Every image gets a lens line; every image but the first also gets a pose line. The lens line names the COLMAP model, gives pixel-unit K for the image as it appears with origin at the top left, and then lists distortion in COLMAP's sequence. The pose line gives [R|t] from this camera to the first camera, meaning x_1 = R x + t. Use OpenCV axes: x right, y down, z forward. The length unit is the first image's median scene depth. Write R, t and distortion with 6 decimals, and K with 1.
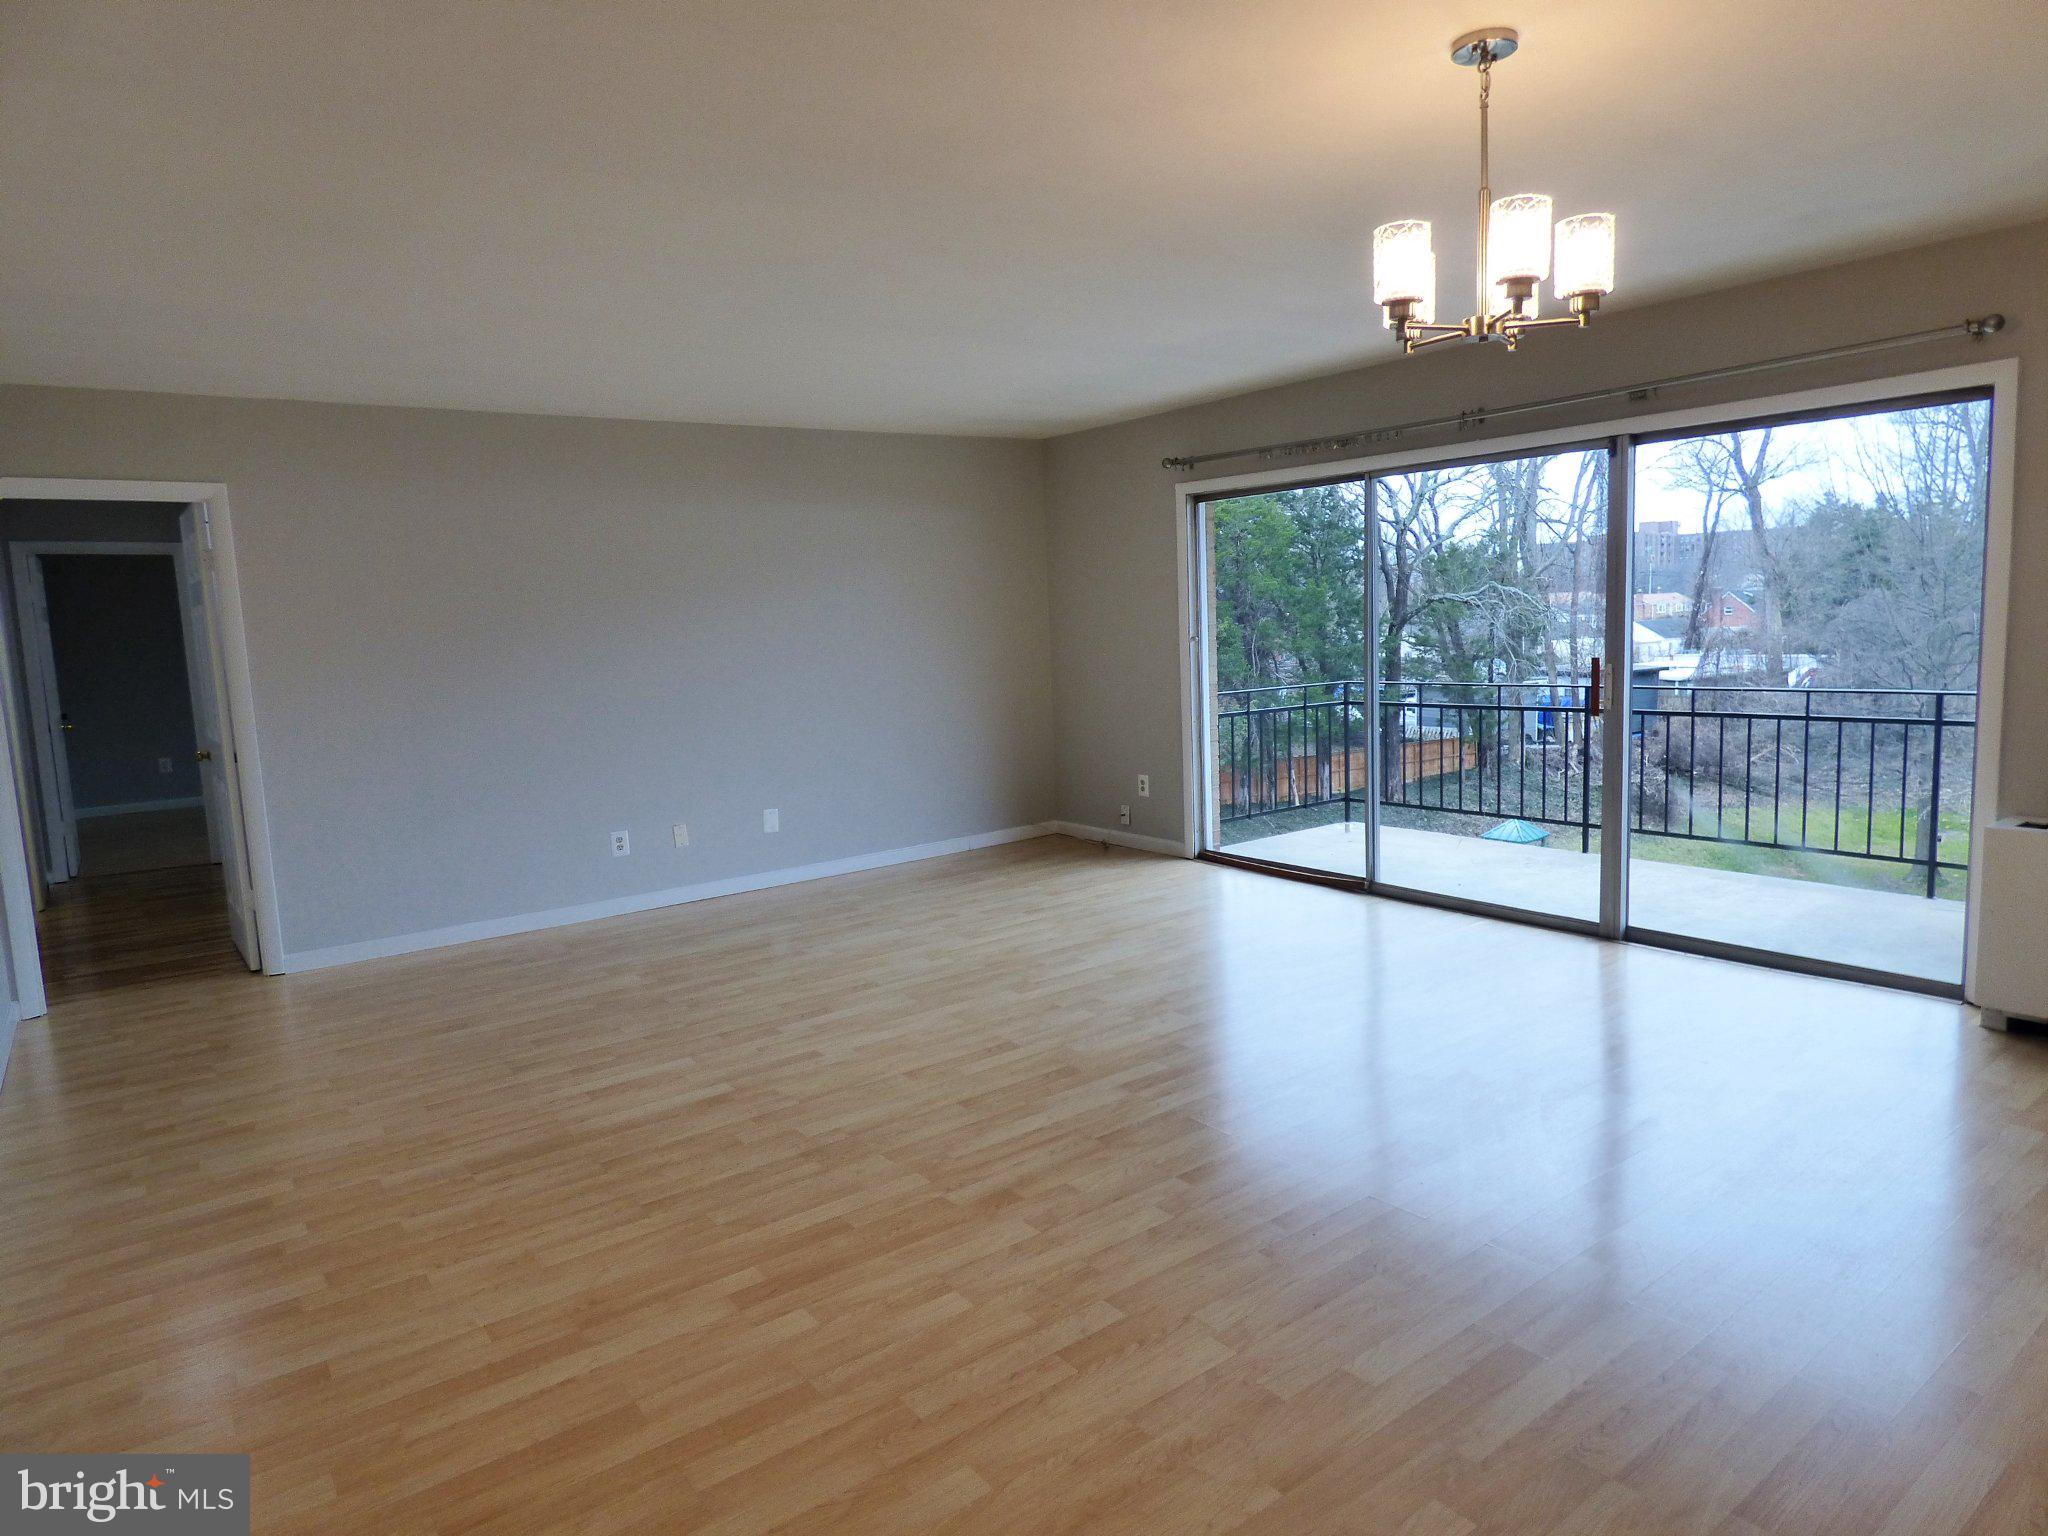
lens RADIAL K [[1226.6, 0, 1028.9], [0, 1226.6, 765.9], [0, 0, 1]] dist [-0.013295, 0.000675]
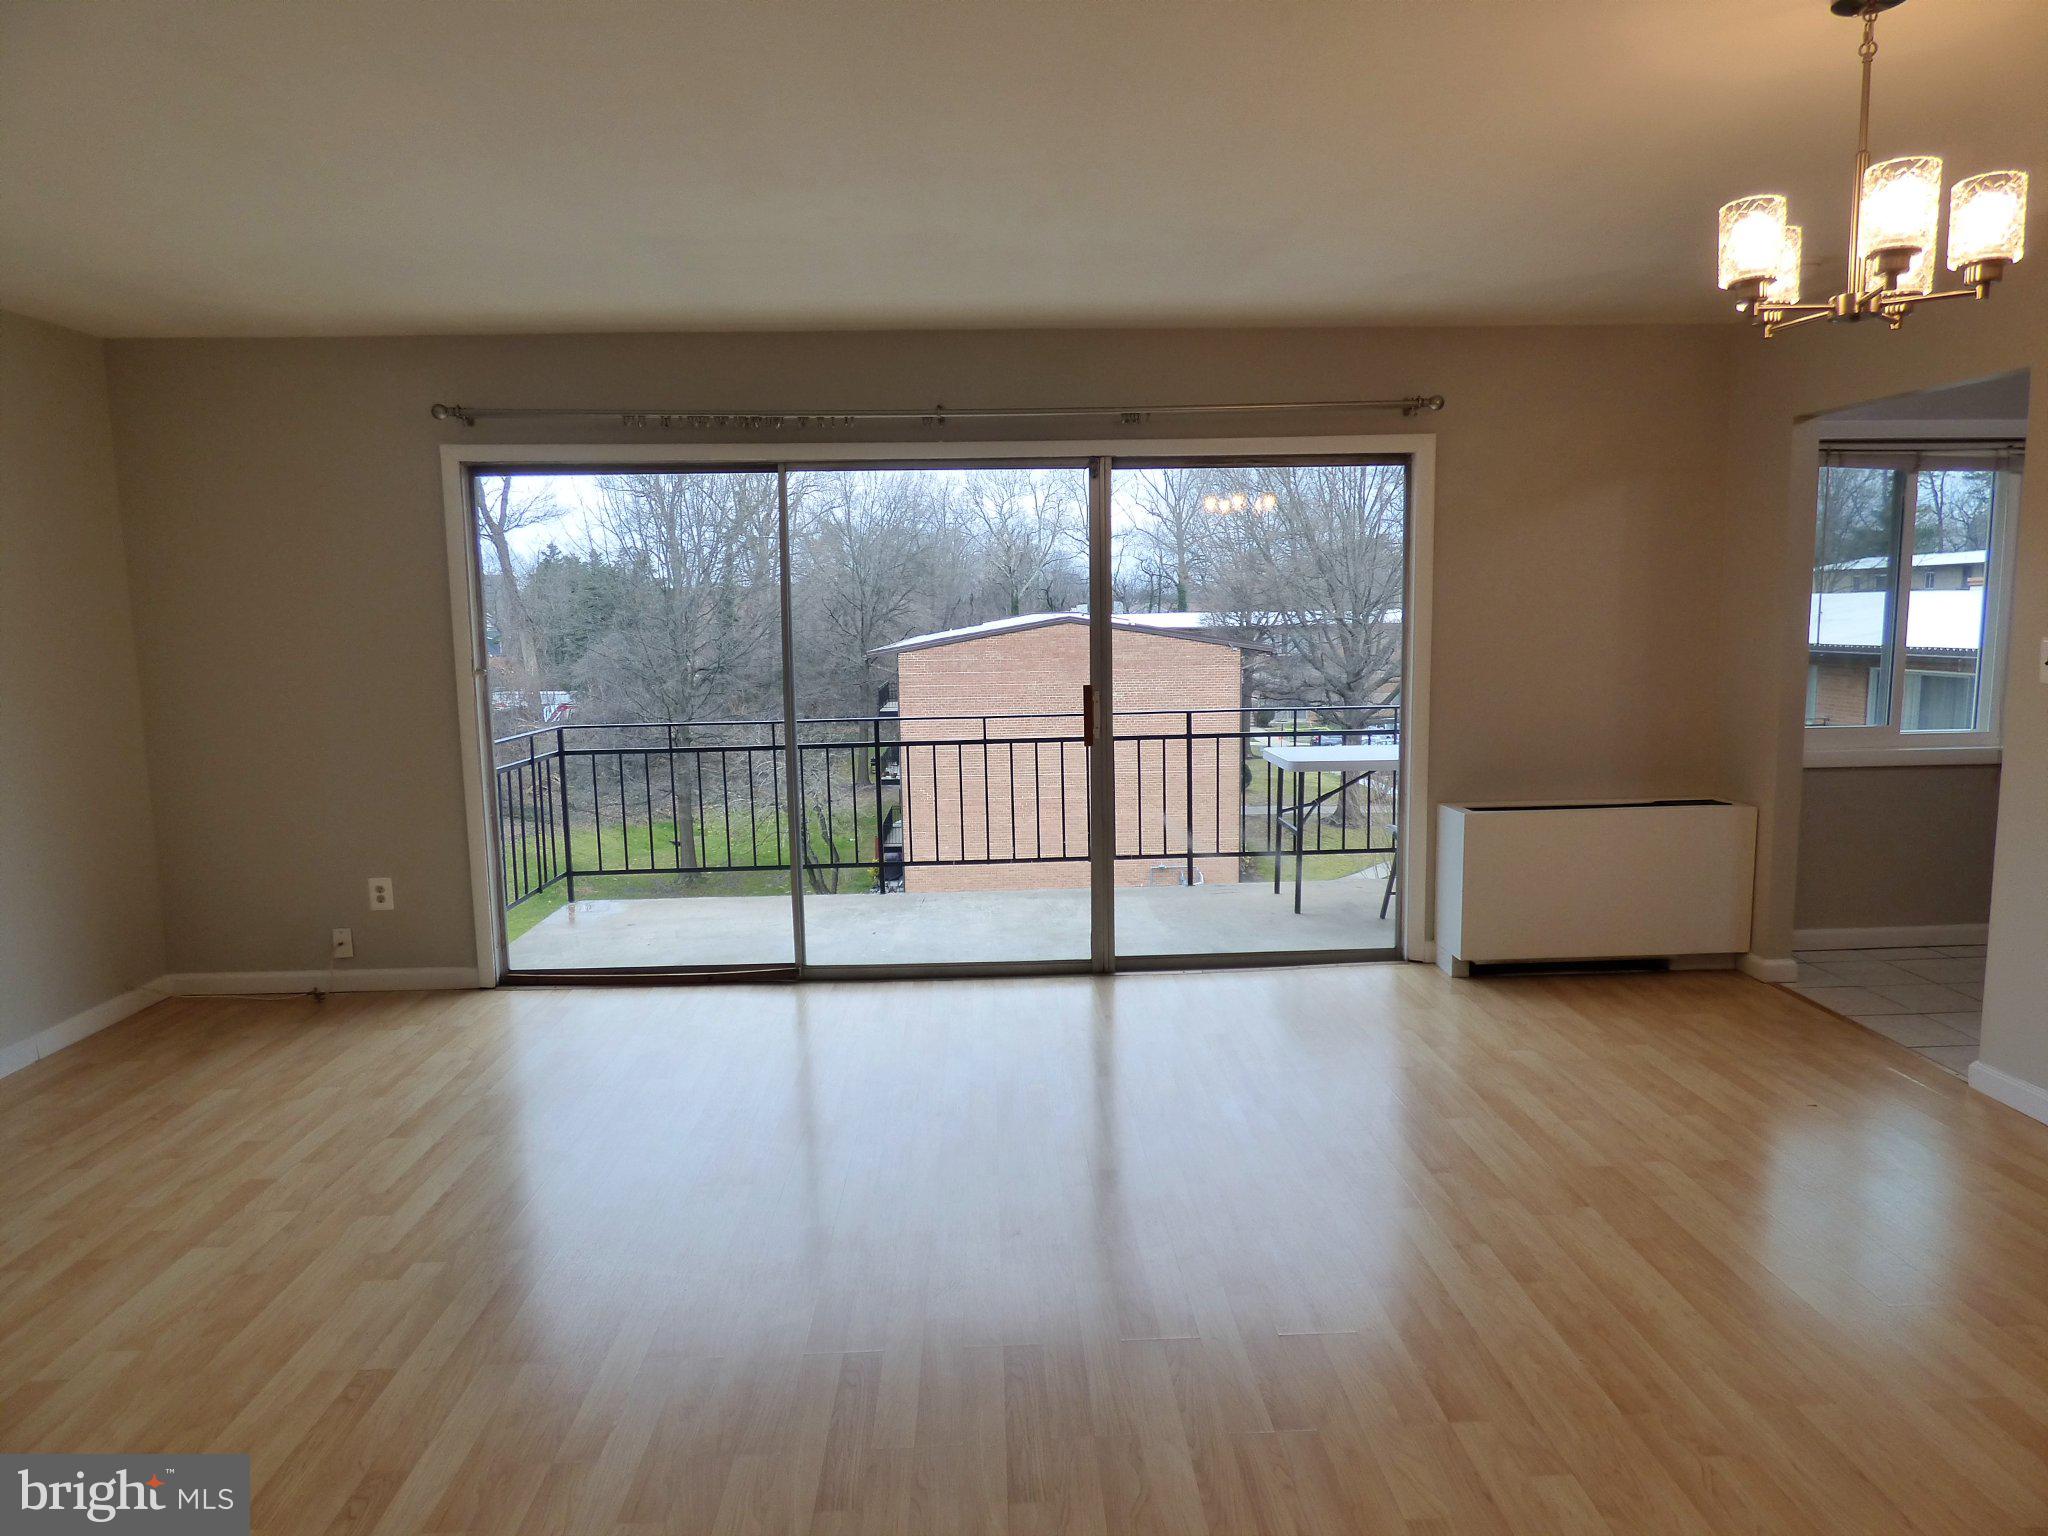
lens RADIAL K [[1230.4, 0, 1034.2], [0, 1230.4, 763.9], [0, 0, 1]] dist [-0.012873, 0.000842]
pose [[0.567663, -0.065835, 0.820625, -0.347922], [0.094305, 0.995436, 0.014624, -0.043620], [-0.817842, 0.069088, 0.571280, 0.475607]]
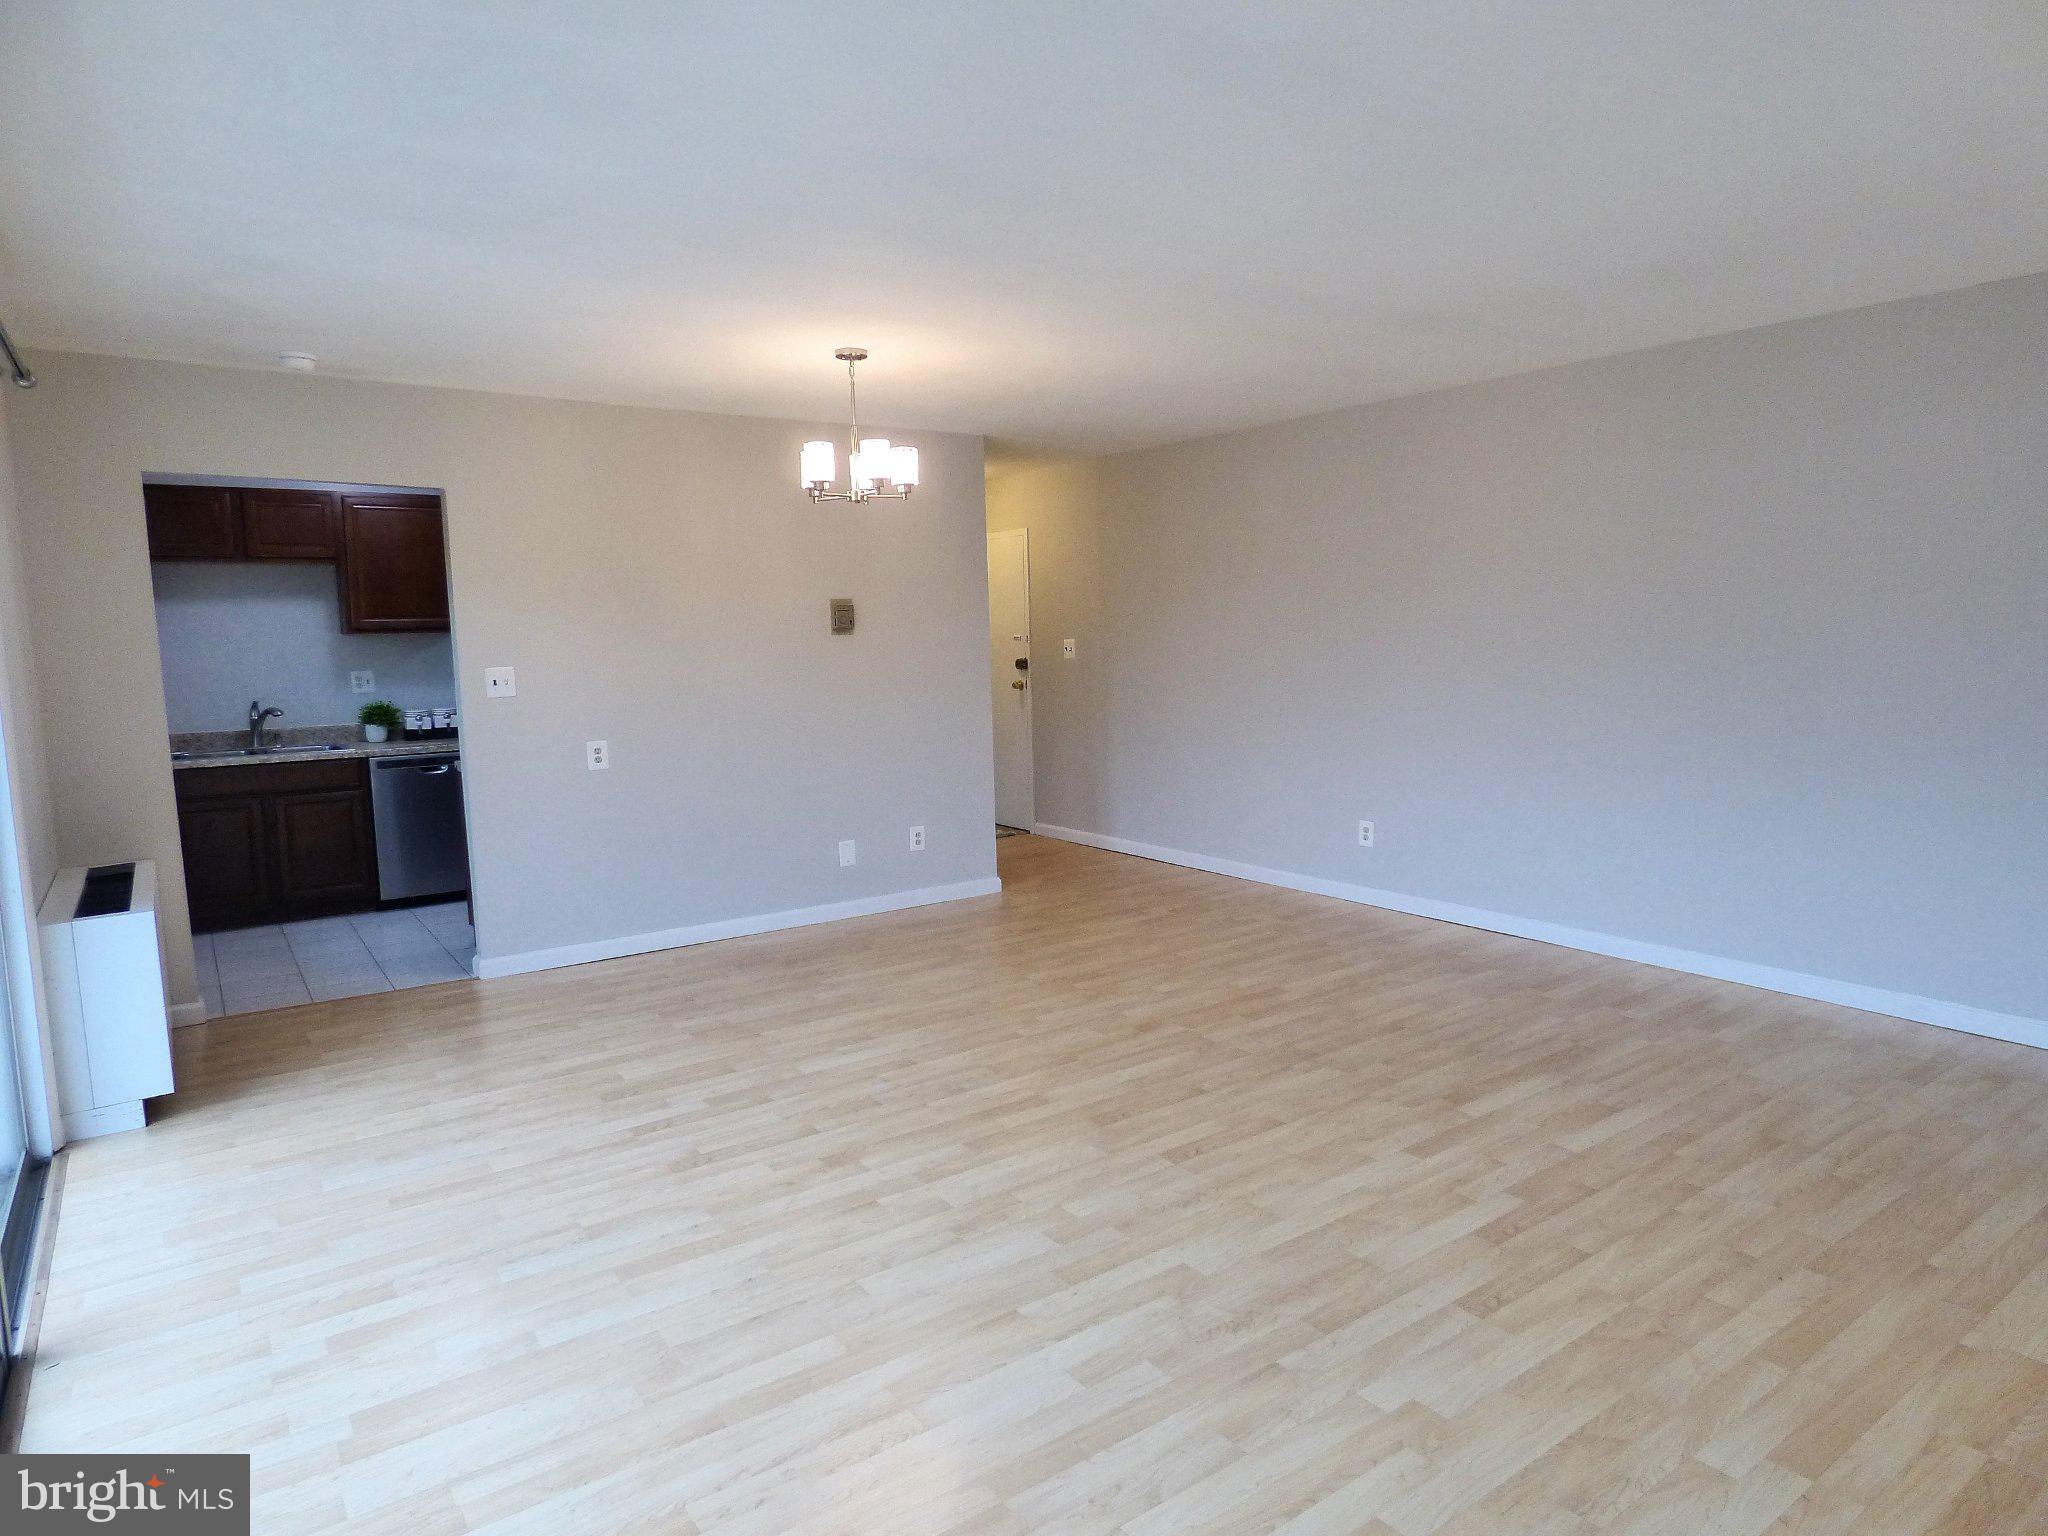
lens RADIAL K [[1215.9, 0, 1024.0], [0, 1215.9, 768.0], [0, 0, 1]] dist [-0.007150, -0.001216]
pose [[-0.997332, 0.063688, 0.035664, 0.031797], [0.070293, 0.969672, 0.234085, -0.178482], [-0.019674, 0.235967, -0.971562, 1.409461]]
